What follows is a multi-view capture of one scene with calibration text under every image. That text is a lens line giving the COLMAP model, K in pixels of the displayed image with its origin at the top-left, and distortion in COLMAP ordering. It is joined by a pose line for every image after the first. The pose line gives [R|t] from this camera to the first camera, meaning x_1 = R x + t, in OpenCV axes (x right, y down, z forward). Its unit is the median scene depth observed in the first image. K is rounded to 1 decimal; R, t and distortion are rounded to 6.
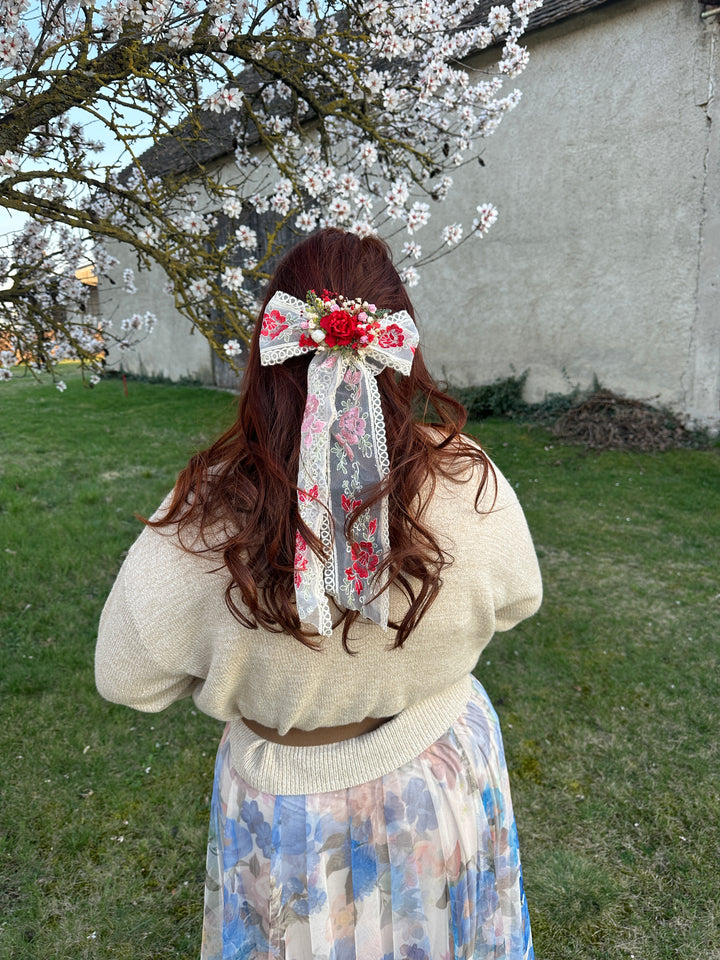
lens RADIAL K [[656.0, 0, 356.0], [0, 656.0, 470.1], [0, 0, 1]] dist [-0.009848, -0.000194]
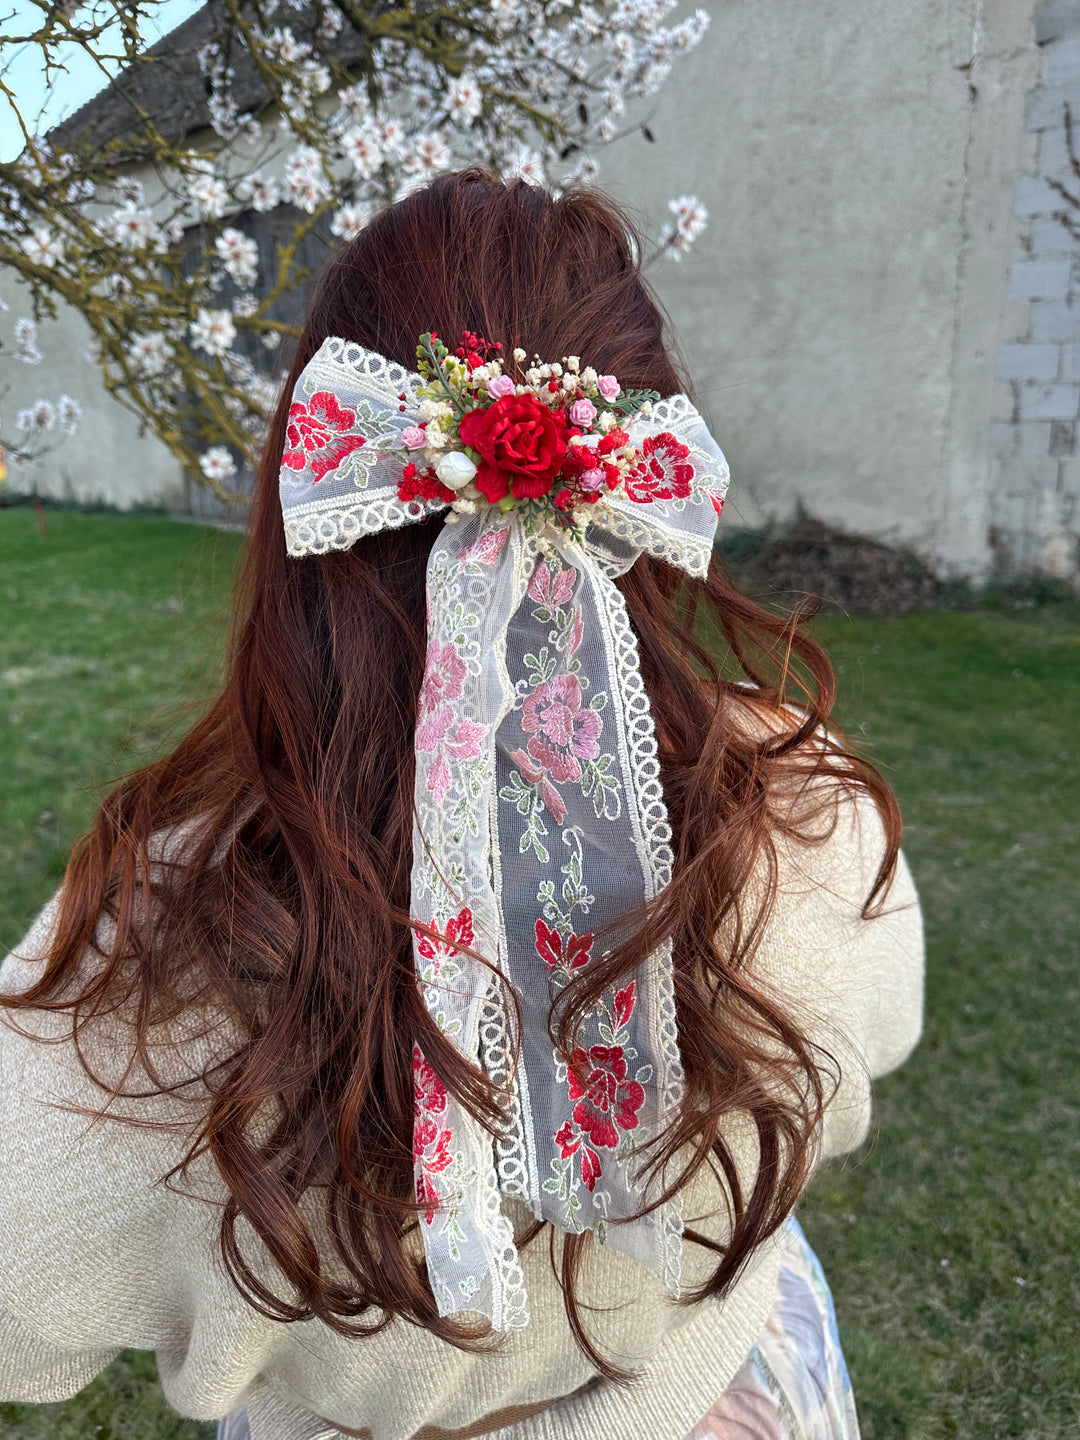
lens RADIAL K [[1007.2, 0, 533.5], [0, 1007.2, 715.4], [0, 0, 1]] dist [-0.004134, -0.004476]
pose [[0.994411, -0.034098, 0.099922, -0.024009], [0.027270, 0.997249, 0.068921, -0.036338], [-0.101998, -0.065811, 0.992605, 0.151027]]
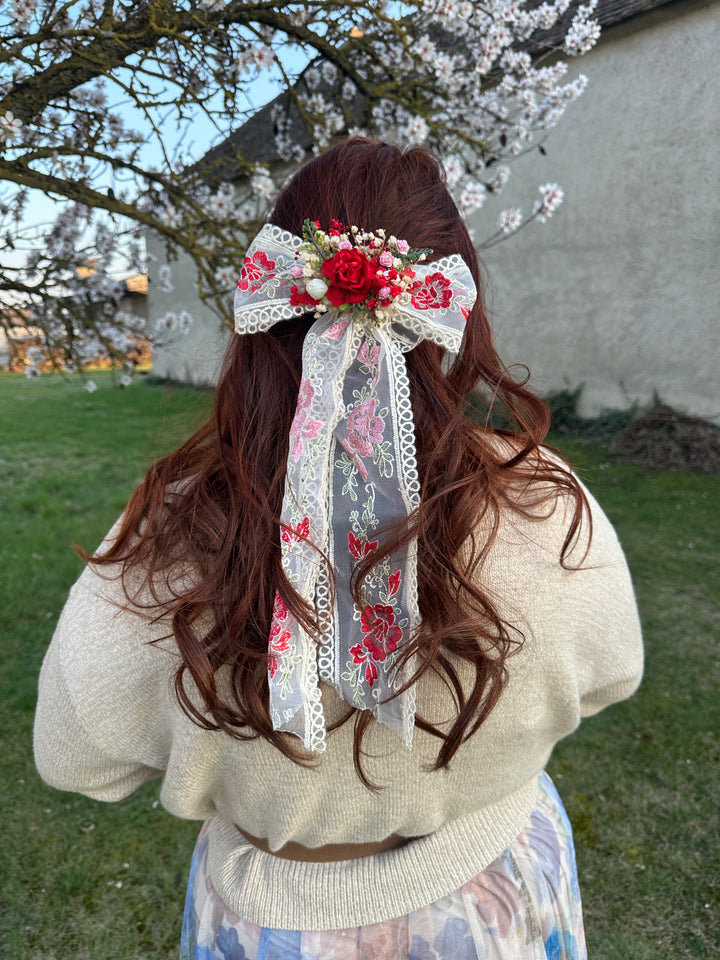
lens RADIAL K [[657.8, 0, 360.0], [0, 657.8, 480.0], [0, 0, 1]] dist [-0.007477, -0.002362]
pose [[0.997752, 0.028206, -0.060788, 0.009116], [-0.028300, 0.999599, -0.000683, -0.004751], [0.060745, 0.002401, 0.998150, 0.110744]]
